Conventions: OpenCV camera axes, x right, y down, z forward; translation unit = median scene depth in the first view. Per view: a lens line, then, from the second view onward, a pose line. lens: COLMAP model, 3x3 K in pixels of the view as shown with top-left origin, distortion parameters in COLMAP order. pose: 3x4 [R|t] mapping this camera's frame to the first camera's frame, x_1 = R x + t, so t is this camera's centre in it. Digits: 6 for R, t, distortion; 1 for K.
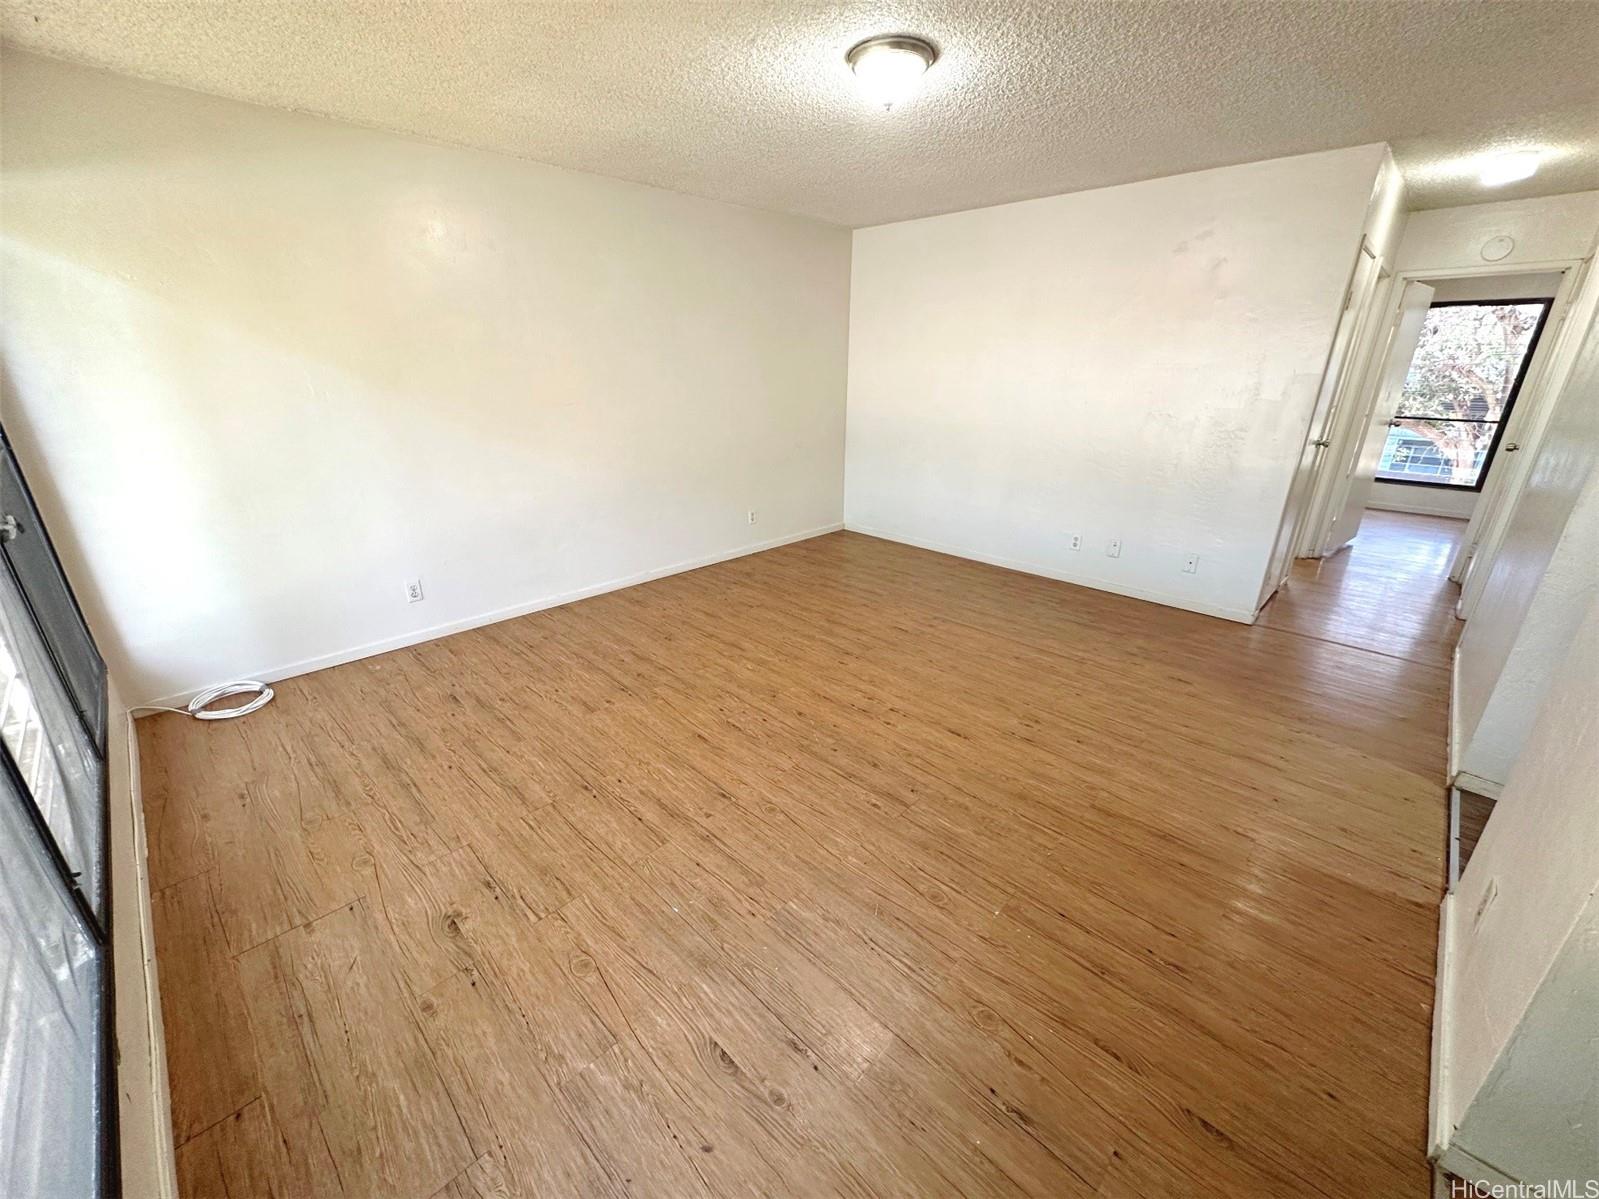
lens RADIAL K [[641.8, 0, 797.8], [0, 641.8, 595.7], [0, 0, 1]] dist [-0.001154, 0.000149]
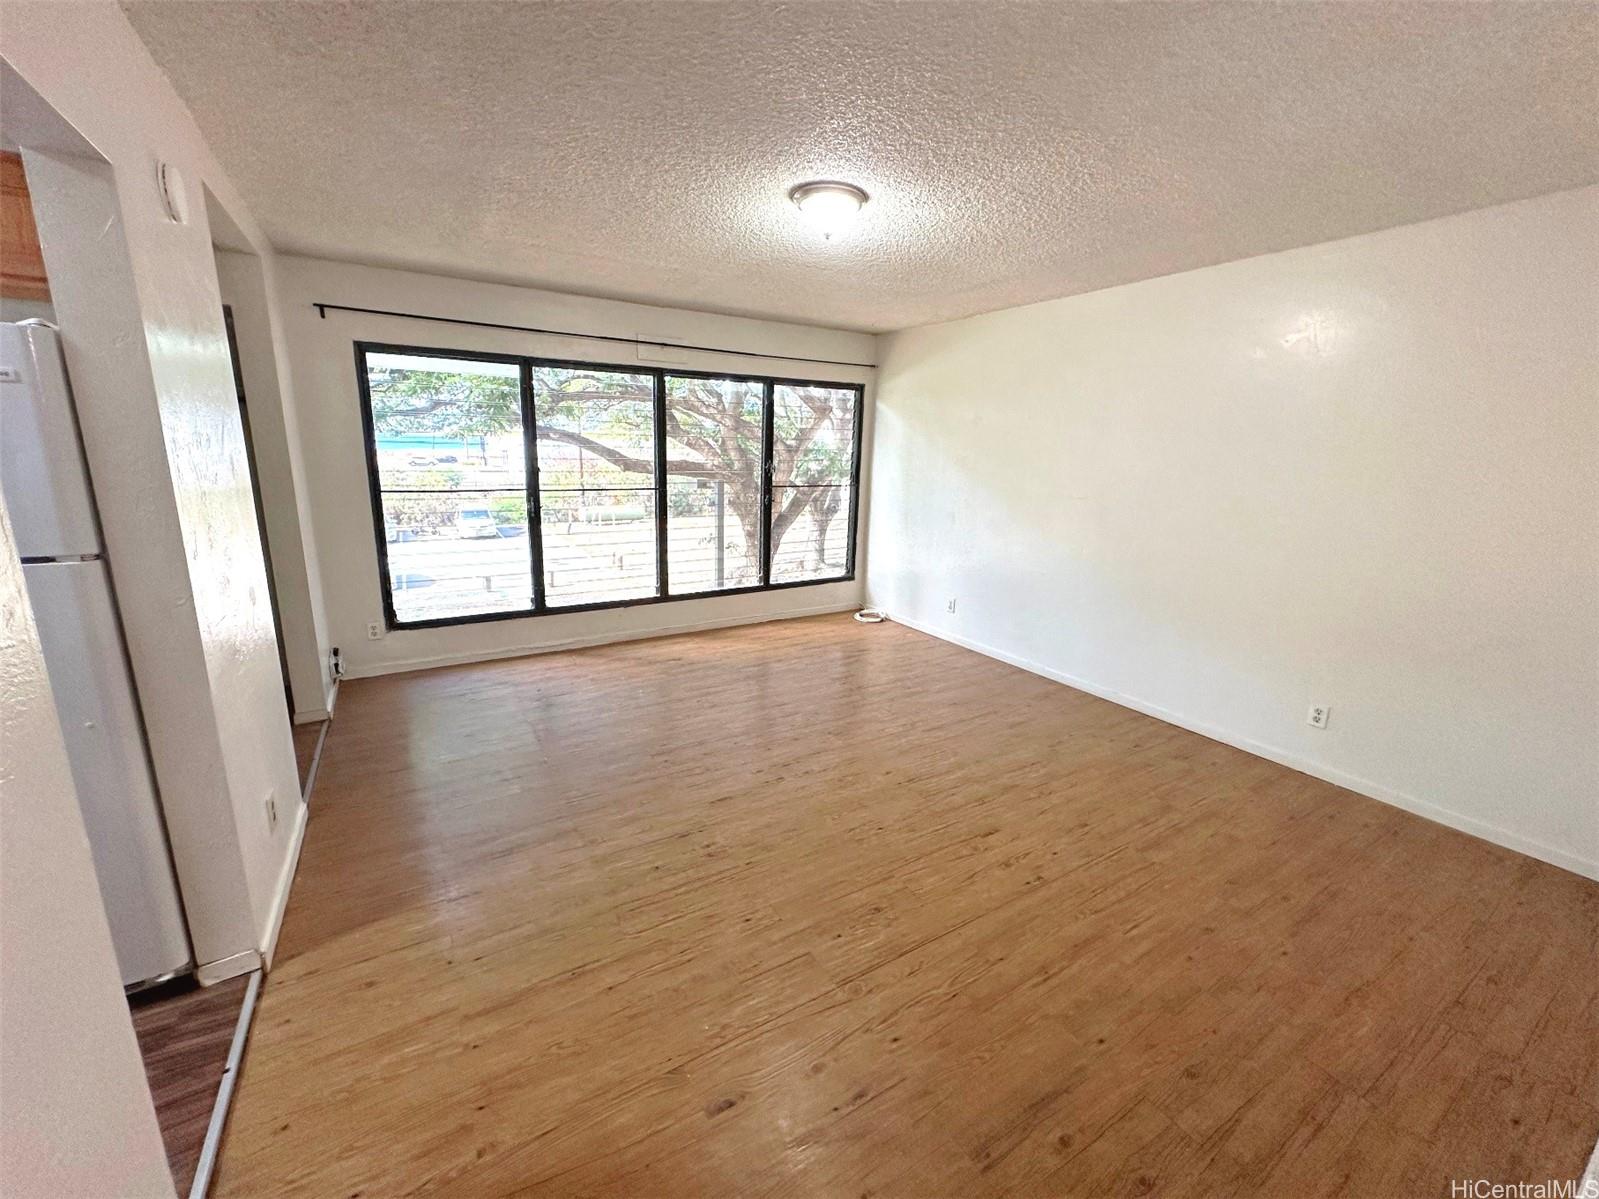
lens RADIAL K [[641.8, 0, 792.1], [0, 641.8, 587.2], [0, 0, 1]] dist [-0.001154, 0.000149]
pose [[-0.253107, 0.192583, -0.948076, 0.815376], [-0.365697, 0.888229, 0.278056, -0.294854], [0.895658, 0.417087, -0.154389, 0.818456]]
